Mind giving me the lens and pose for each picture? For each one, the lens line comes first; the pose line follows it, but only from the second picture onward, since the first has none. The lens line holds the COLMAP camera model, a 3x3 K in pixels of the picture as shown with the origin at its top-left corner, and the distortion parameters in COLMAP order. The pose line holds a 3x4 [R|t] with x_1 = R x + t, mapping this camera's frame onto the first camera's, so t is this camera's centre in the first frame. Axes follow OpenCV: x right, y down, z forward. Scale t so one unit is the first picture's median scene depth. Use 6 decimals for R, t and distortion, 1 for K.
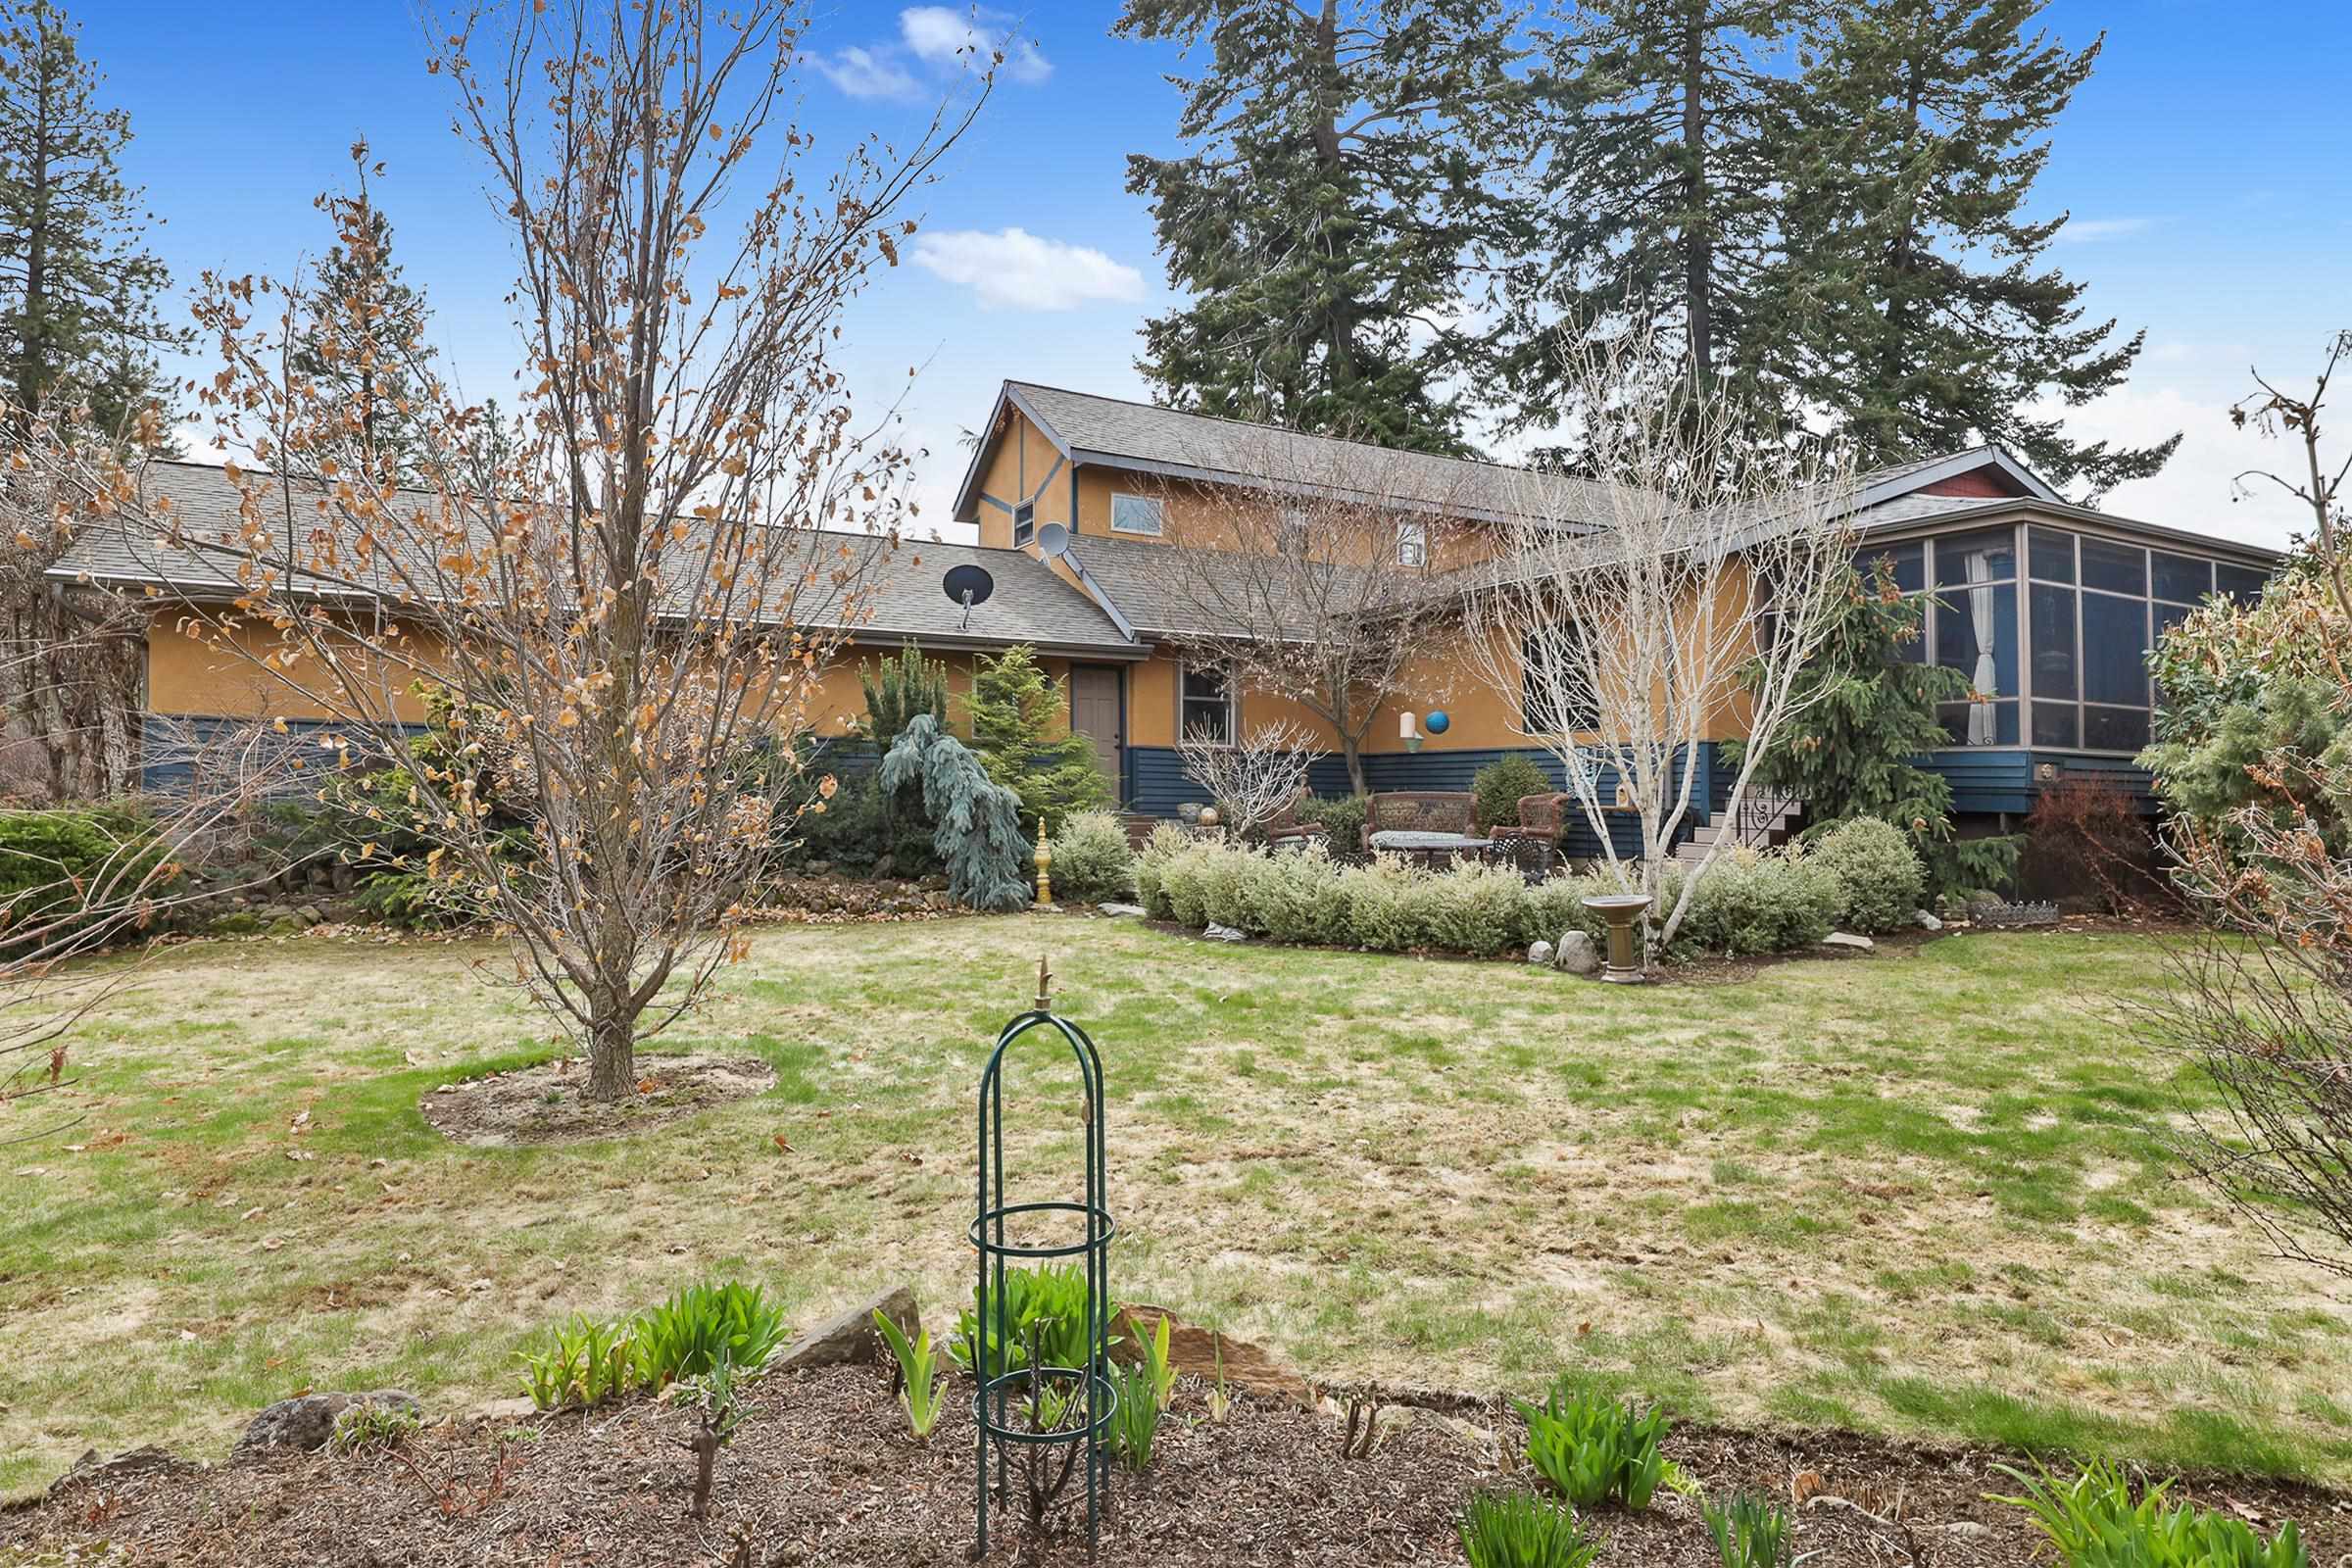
lens RADIAL K [[1268.3, 0, 1176.0], [0, 1268.3, 784.0], [0, 0, 1]] dist [-0.003066, -0.000510]
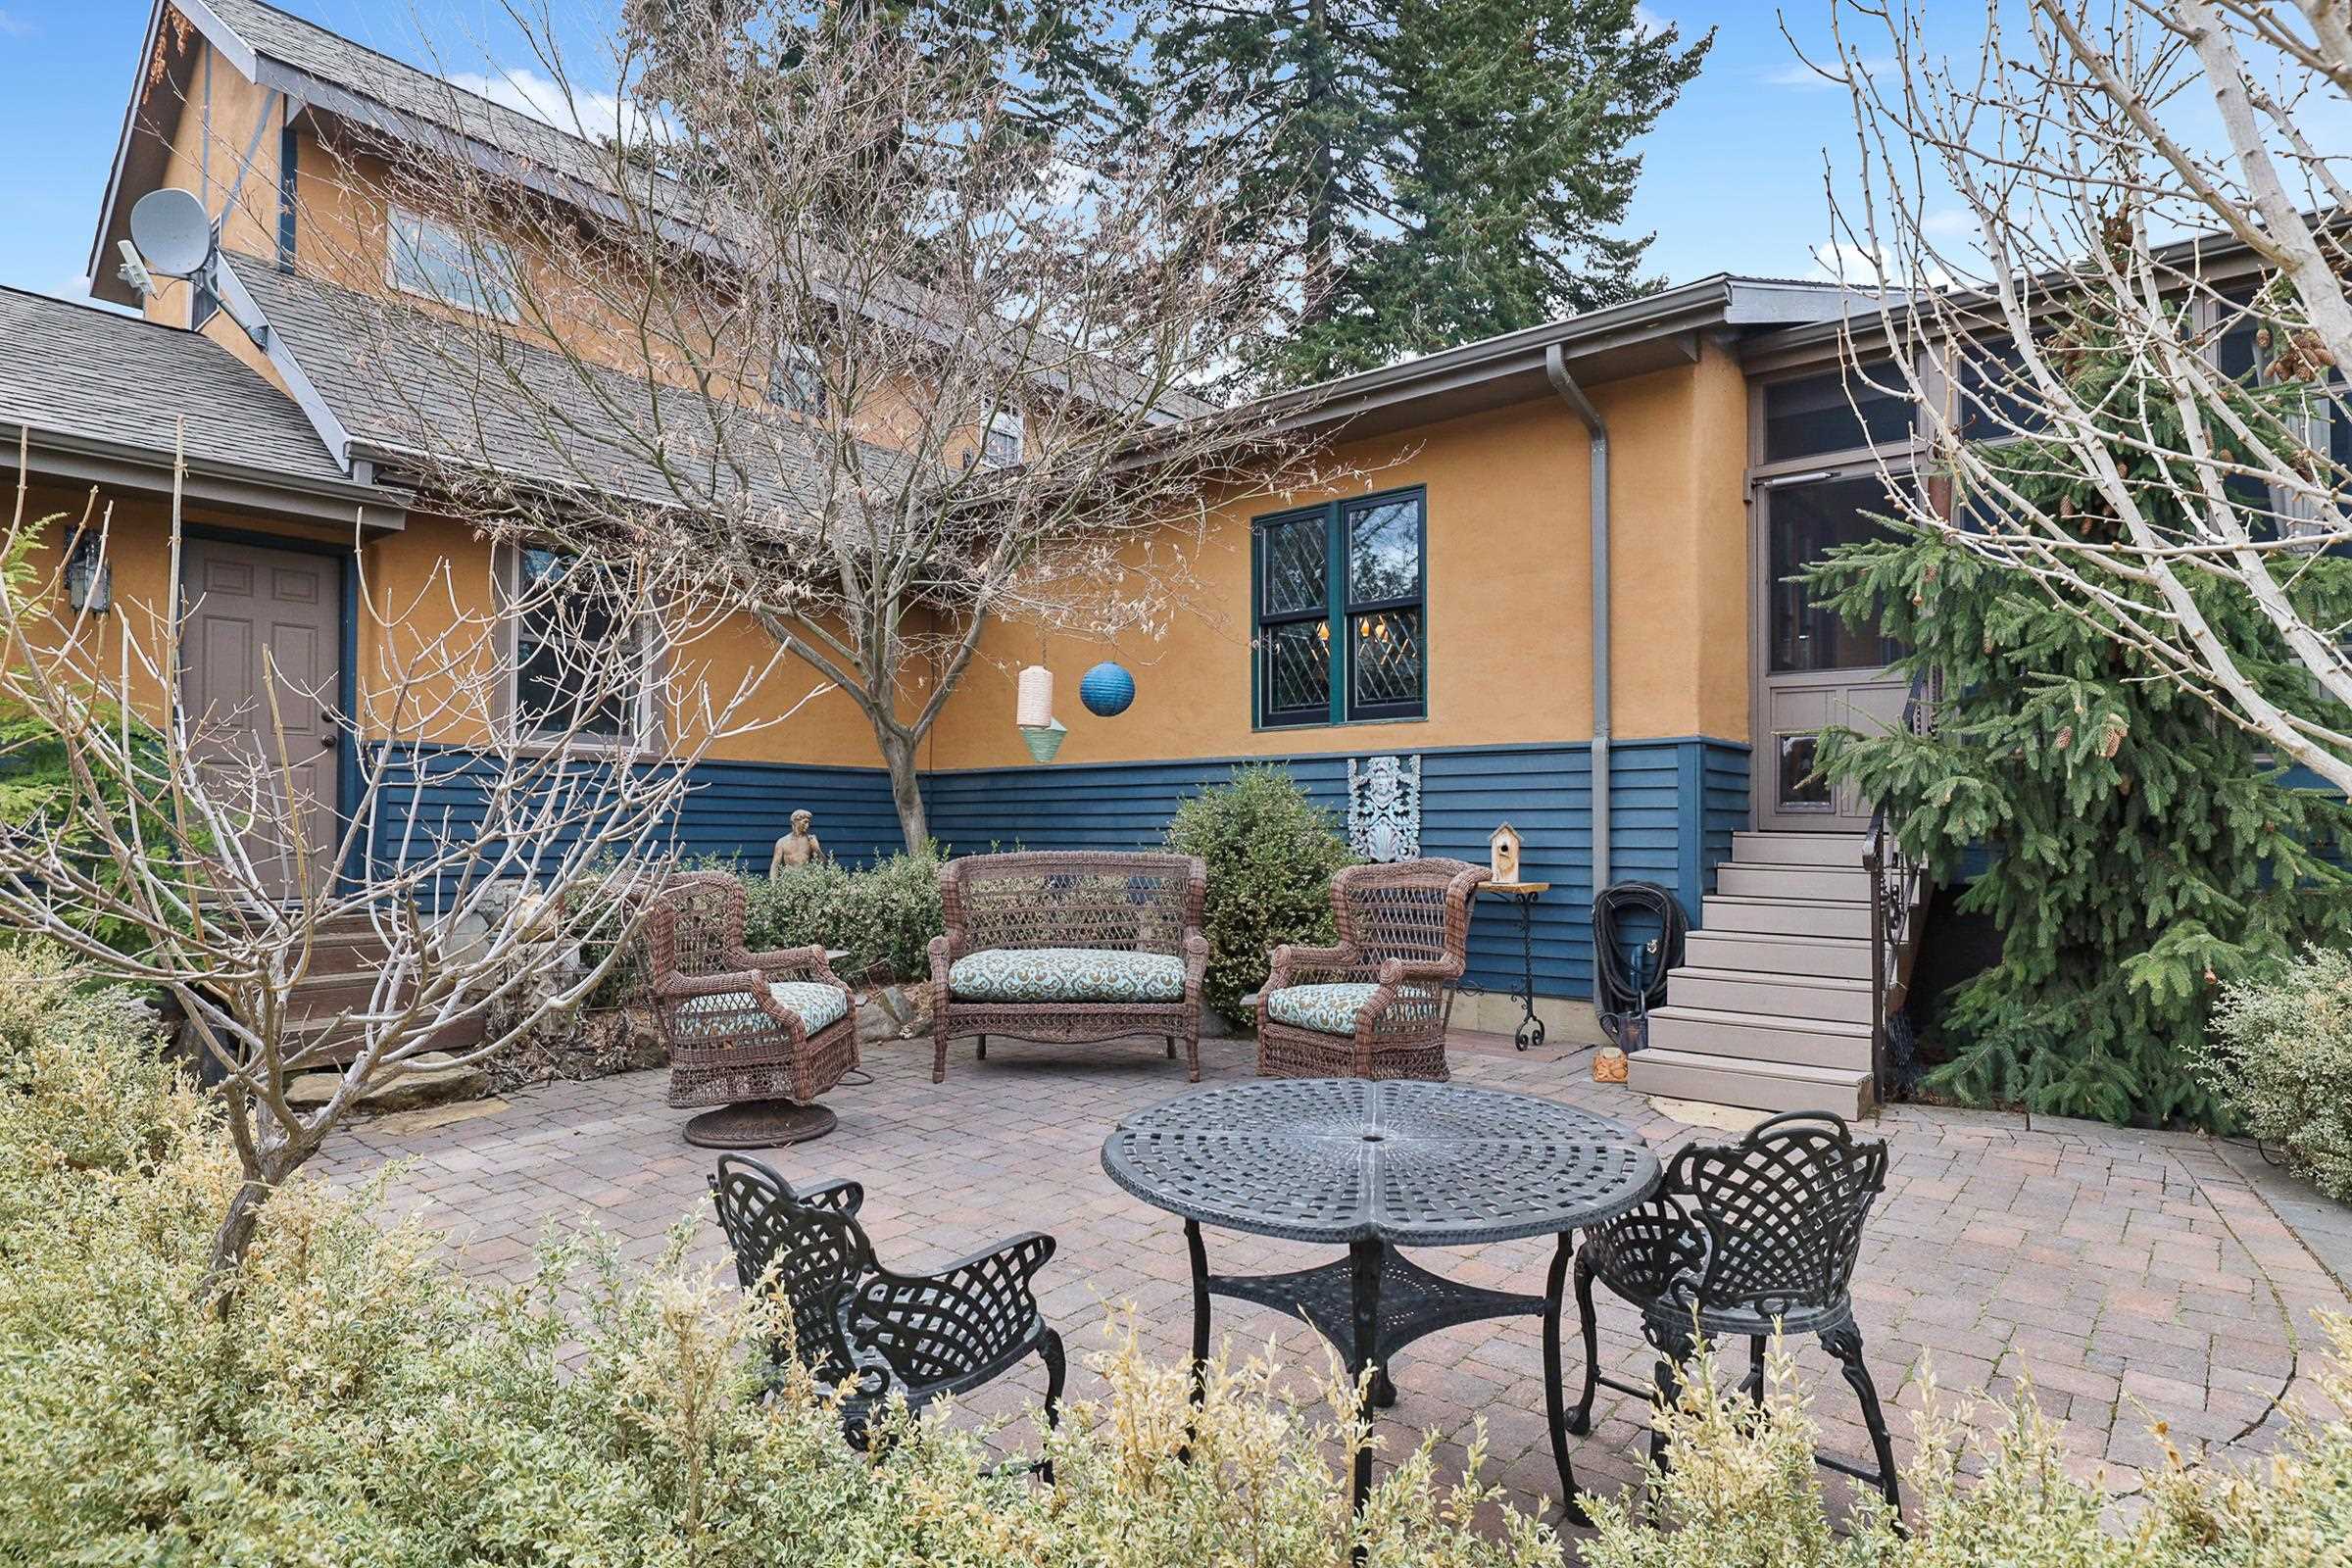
lens RADIAL K [[1268.3, 0, 1176.0], [0, 1268.3, 784.0], [0, 0, 1]] dist [-0.003066, -0.000510]
pose [[0.937322, 0.011973, 0.348258, 0.063046], [-0.001483, 0.999538, -0.030373, -0.002594], [-0.348461, 0.027953, 0.936906, 0.474268]]
